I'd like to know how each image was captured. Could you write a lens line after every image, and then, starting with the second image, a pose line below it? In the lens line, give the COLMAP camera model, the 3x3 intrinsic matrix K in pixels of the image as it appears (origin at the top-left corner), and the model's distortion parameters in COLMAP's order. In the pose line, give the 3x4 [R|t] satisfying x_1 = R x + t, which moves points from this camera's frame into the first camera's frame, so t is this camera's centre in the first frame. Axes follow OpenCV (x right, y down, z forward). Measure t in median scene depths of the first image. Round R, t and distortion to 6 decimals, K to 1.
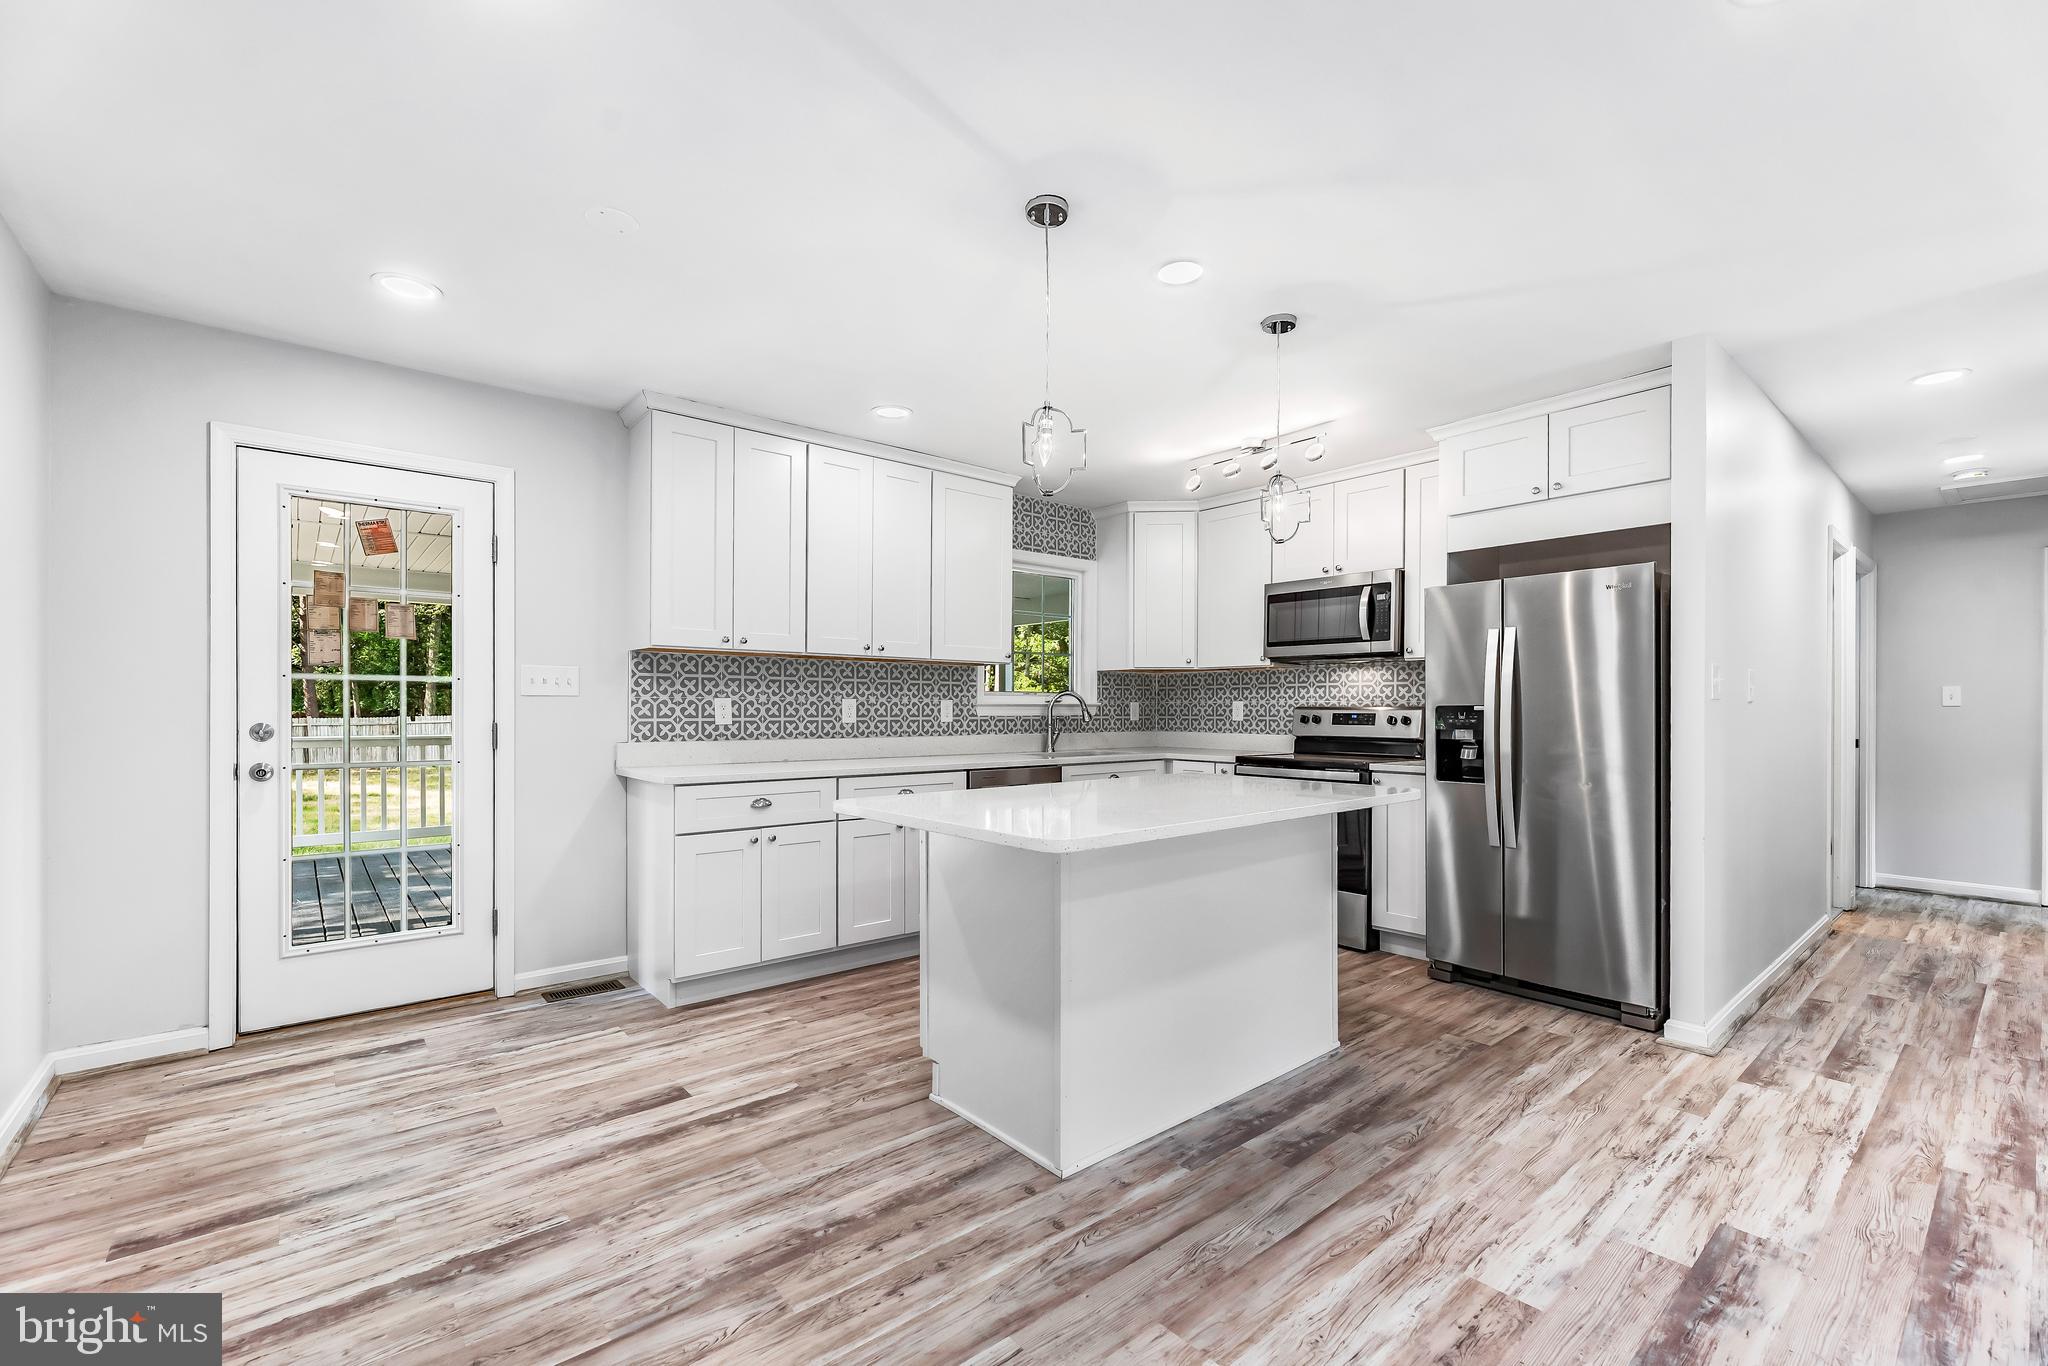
lens RADIAL K [[840.6, 0, 1033.2], [0, 840.6, 703.4], [0, 0, 1]] dist [-0.002660, 0.000209]
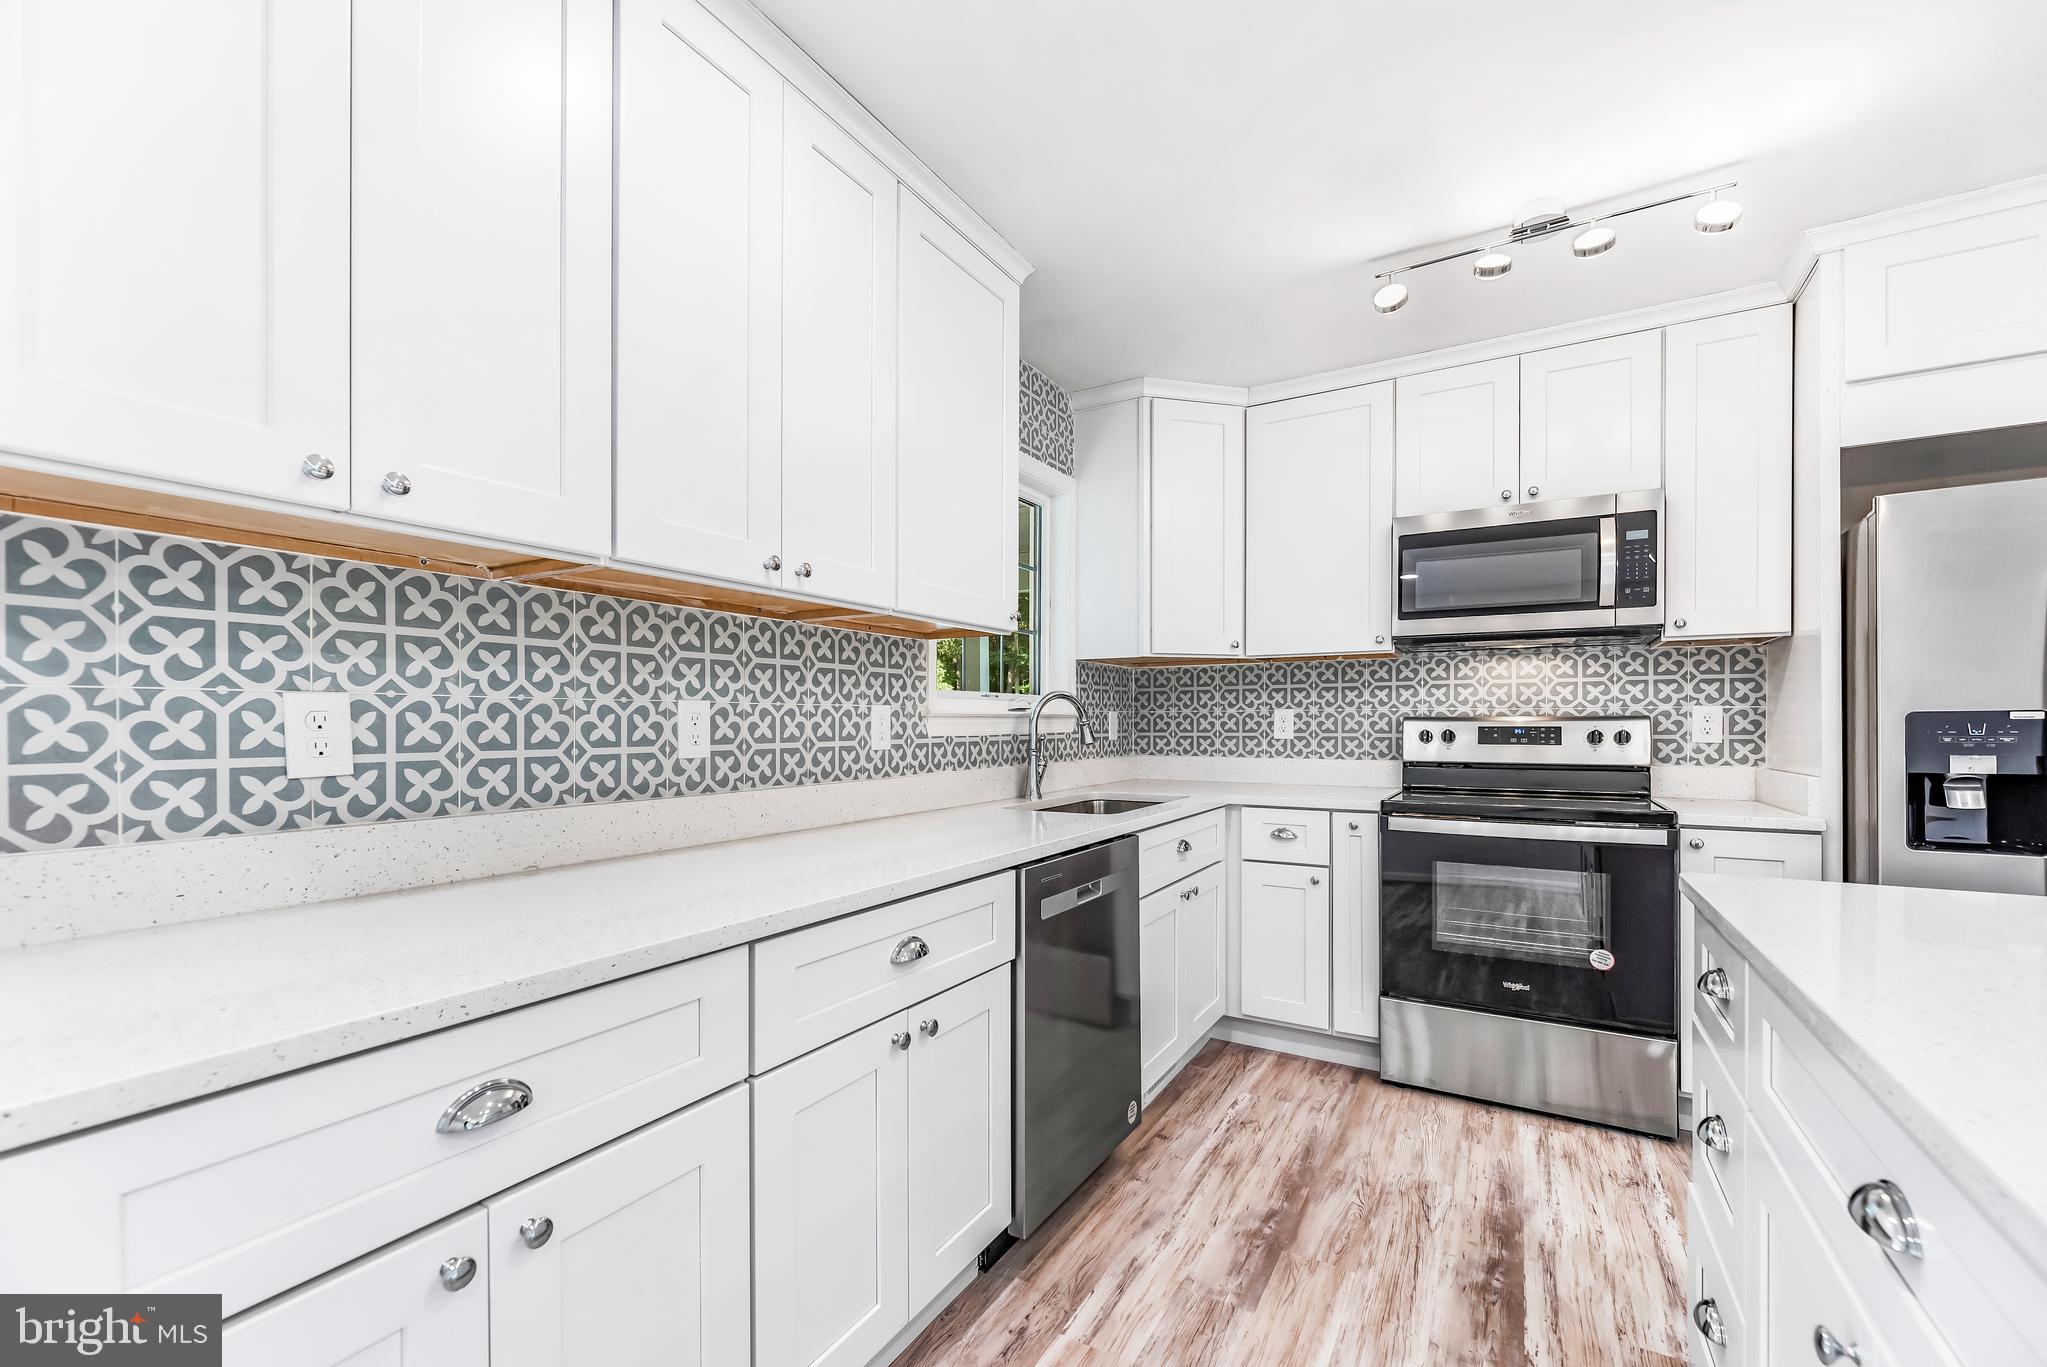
lens RADIAL K [[840.2, 0, 1032.2], [0, 840.2, 724.9], [0, 0, 1]] dist [-0.002660, 0.000209]
pose [[0.942838, -0.006457, 0.333190, -0.201989], [0.003225, 0.999942, 0.010252, 0.003067], [-0.333237, -0.008591, 0.942804, 0.560419]]
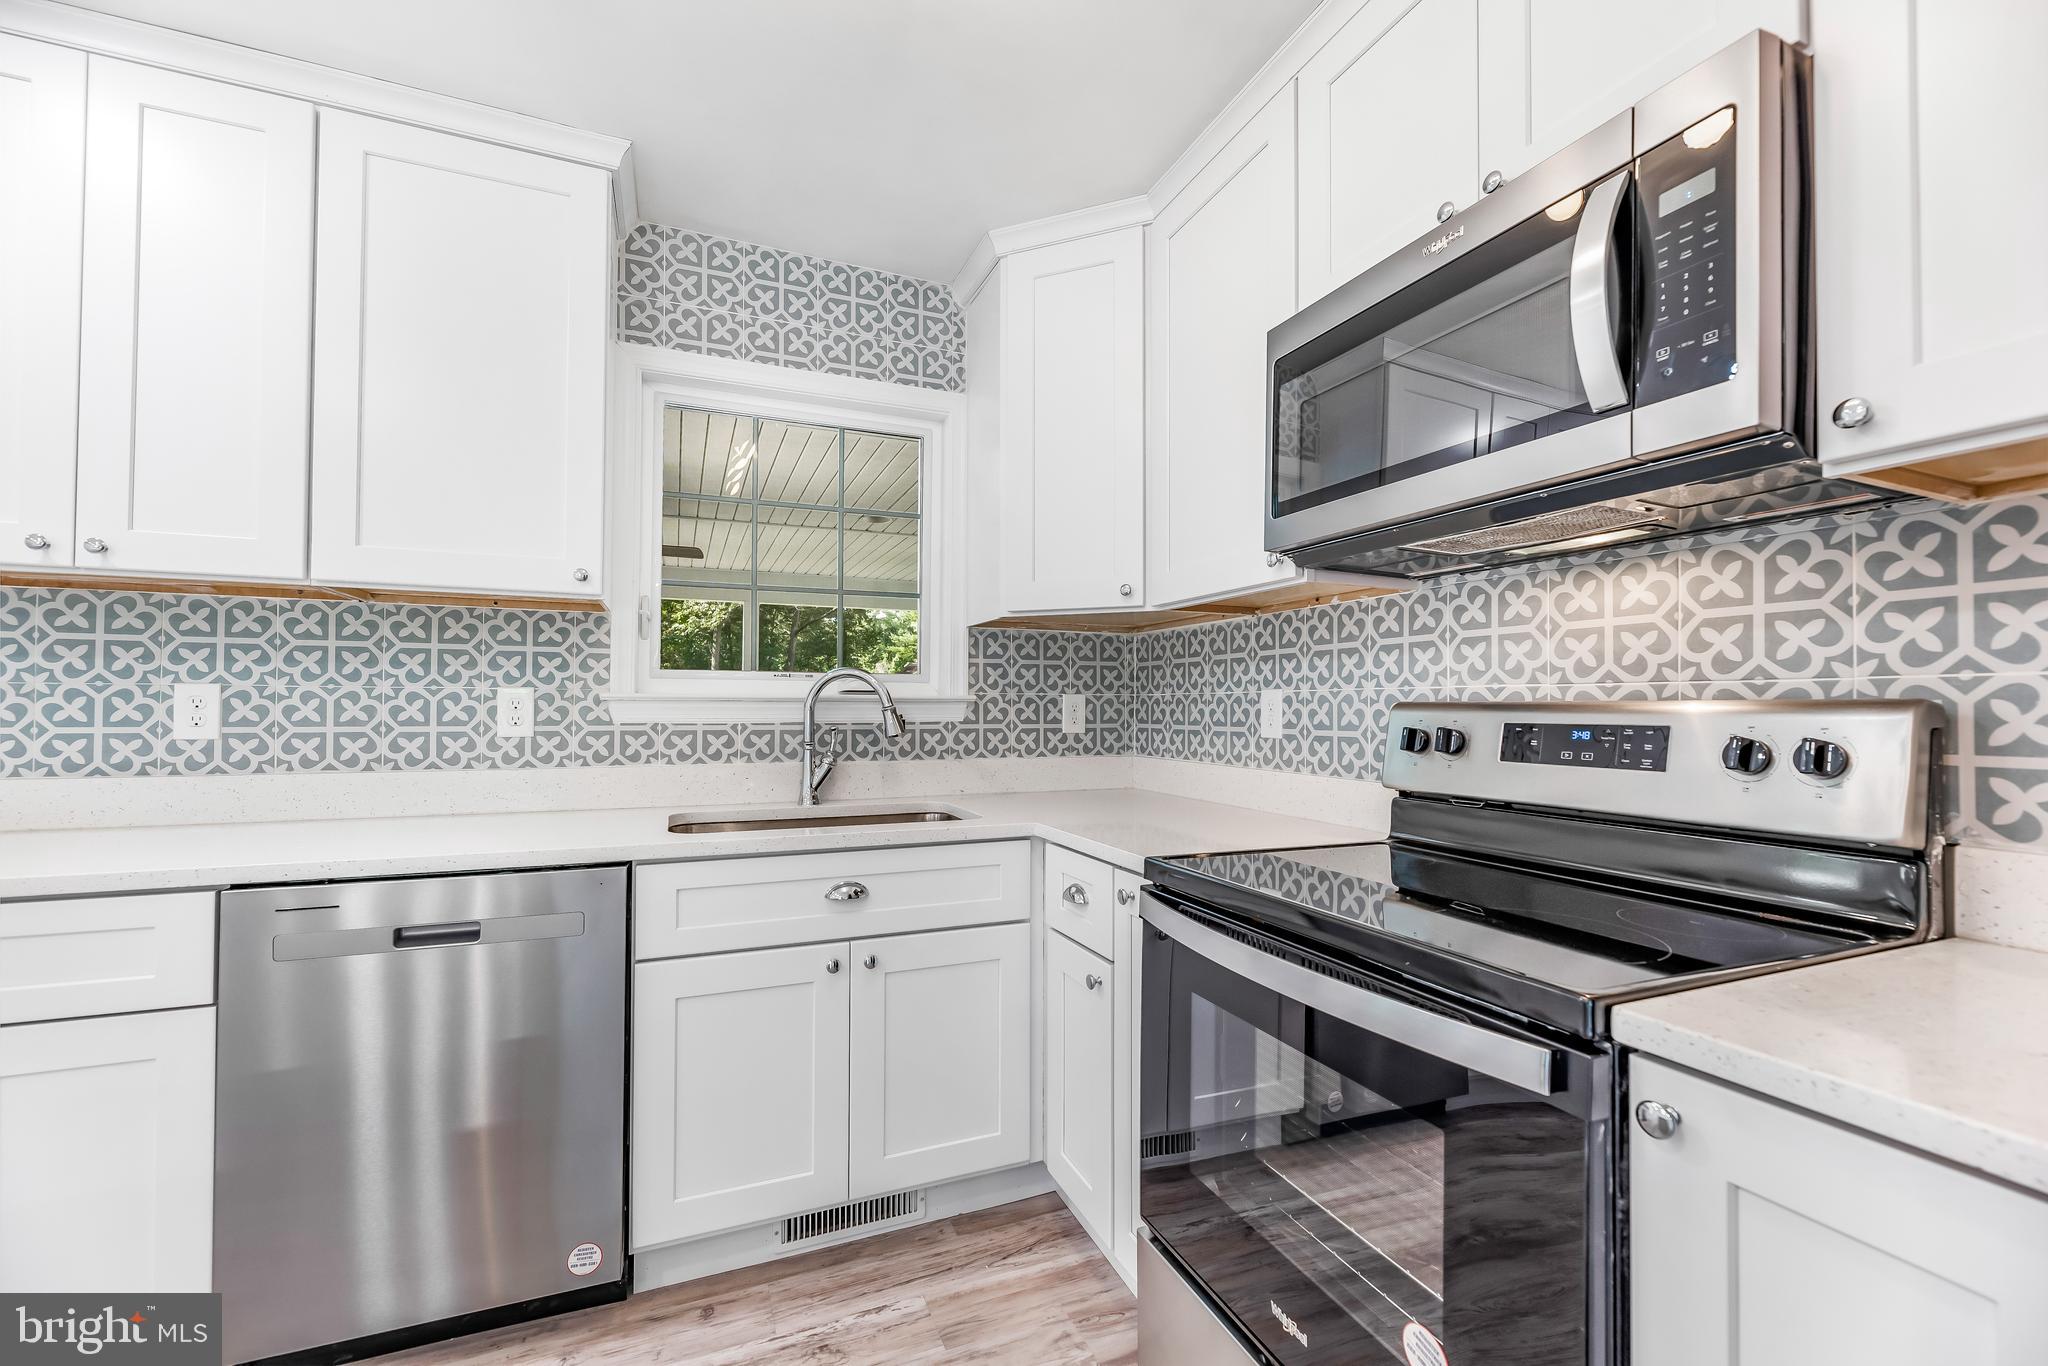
lens RADIAL K [[840.6, 0, 1009.3], [0, 840.6, 690.3], [0, 0, 1]] dist [-0.002660, 0.000209]
pose [[0.951717, -0.005454, -0.306929, 0.309357], [0.000539, 0.999870, -0.016096, 0.005227], [0.306976, 0.015153, 0.951596, 0.727490]]
